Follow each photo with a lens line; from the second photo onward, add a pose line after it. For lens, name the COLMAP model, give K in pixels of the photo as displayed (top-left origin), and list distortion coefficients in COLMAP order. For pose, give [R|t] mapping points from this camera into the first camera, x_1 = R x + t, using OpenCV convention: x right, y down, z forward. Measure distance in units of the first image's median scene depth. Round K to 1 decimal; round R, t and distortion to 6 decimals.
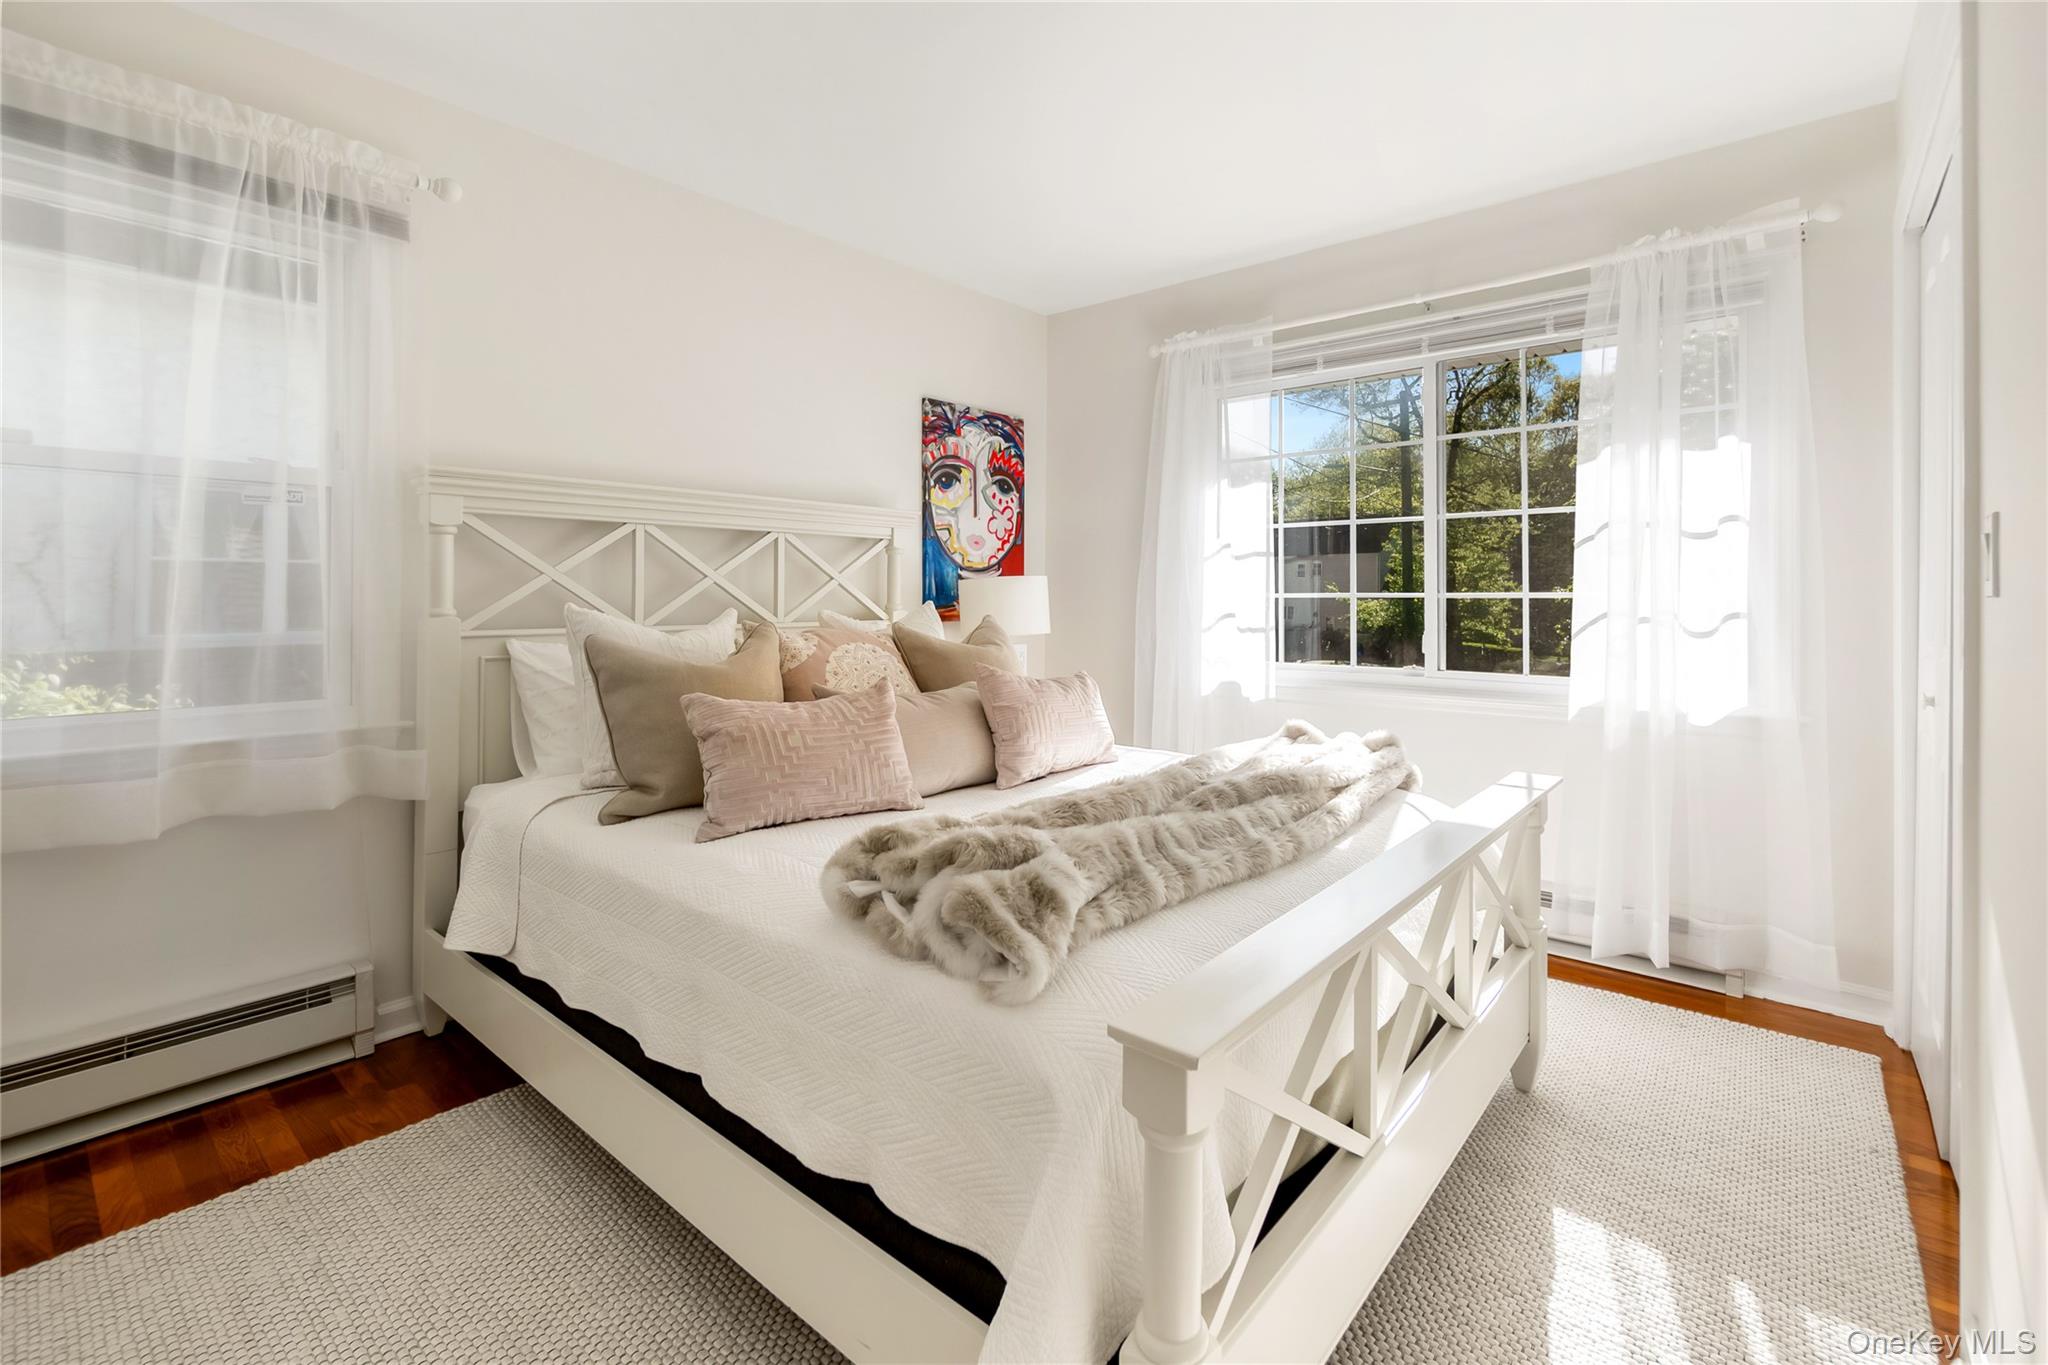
lens RADIAL K [[899.9, 0, 1020.9], [0, 899.9, 616.4], [0, 0, 1]] dist [-0.000898, 0.000010]
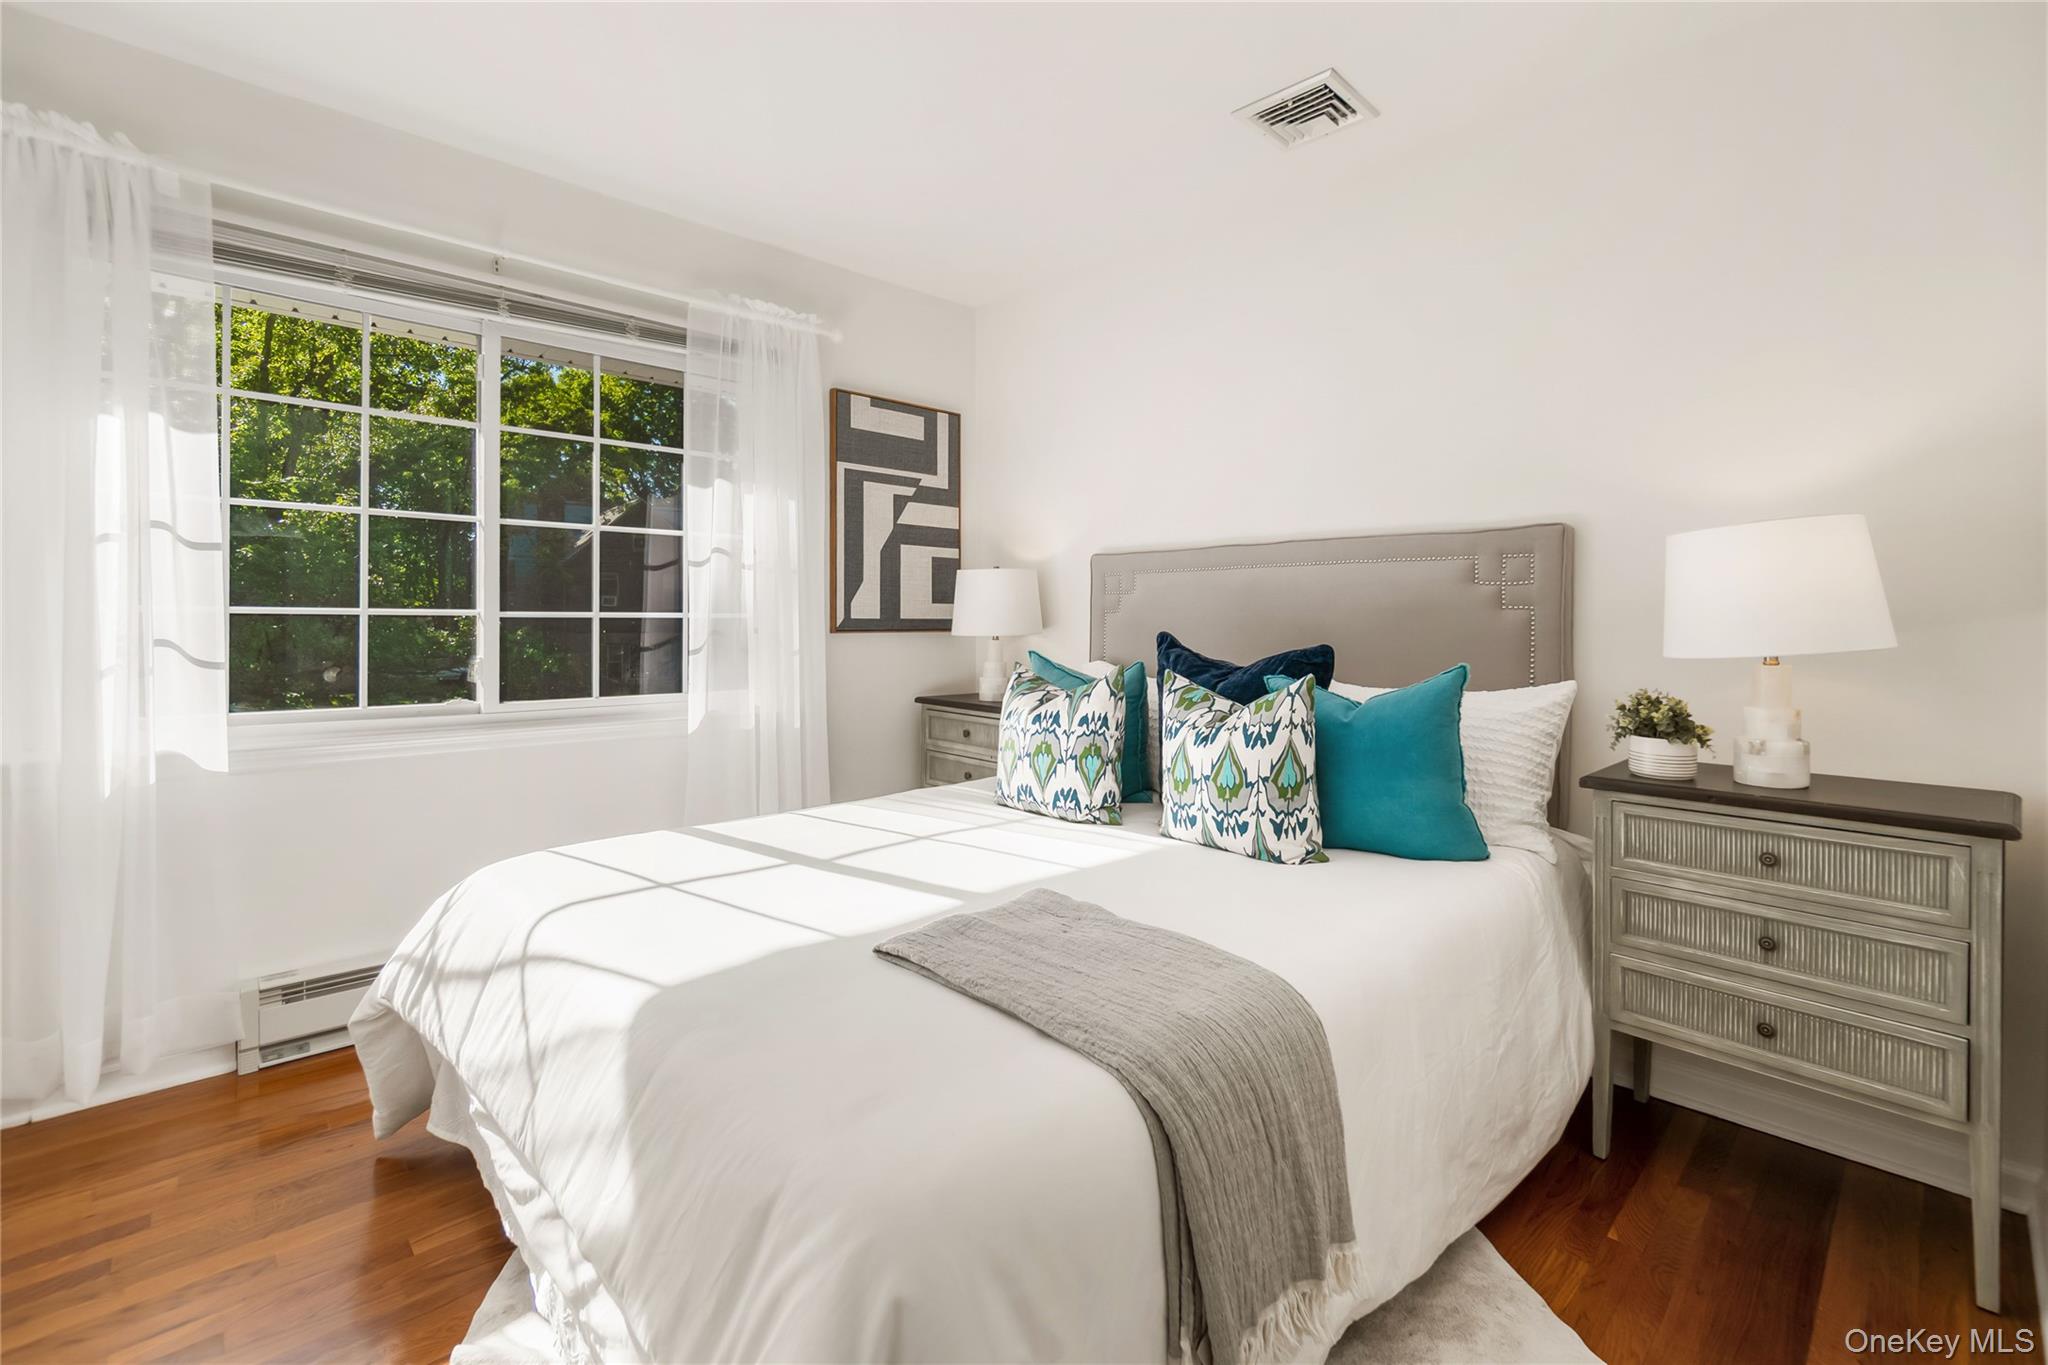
lens RADIAL K [[899.9, 0, 1020.9], [0, 899.9, 616.4], [0, 0, 1]] dist [-0.000898, 0.000010]
pose [[0.111698, 0.004407, 0.993732, -0.306597], [0.014016, 0.999884, -0.006009, -0.007571], [-0.993643, 0.014599, 0.111623, 0.415770]]
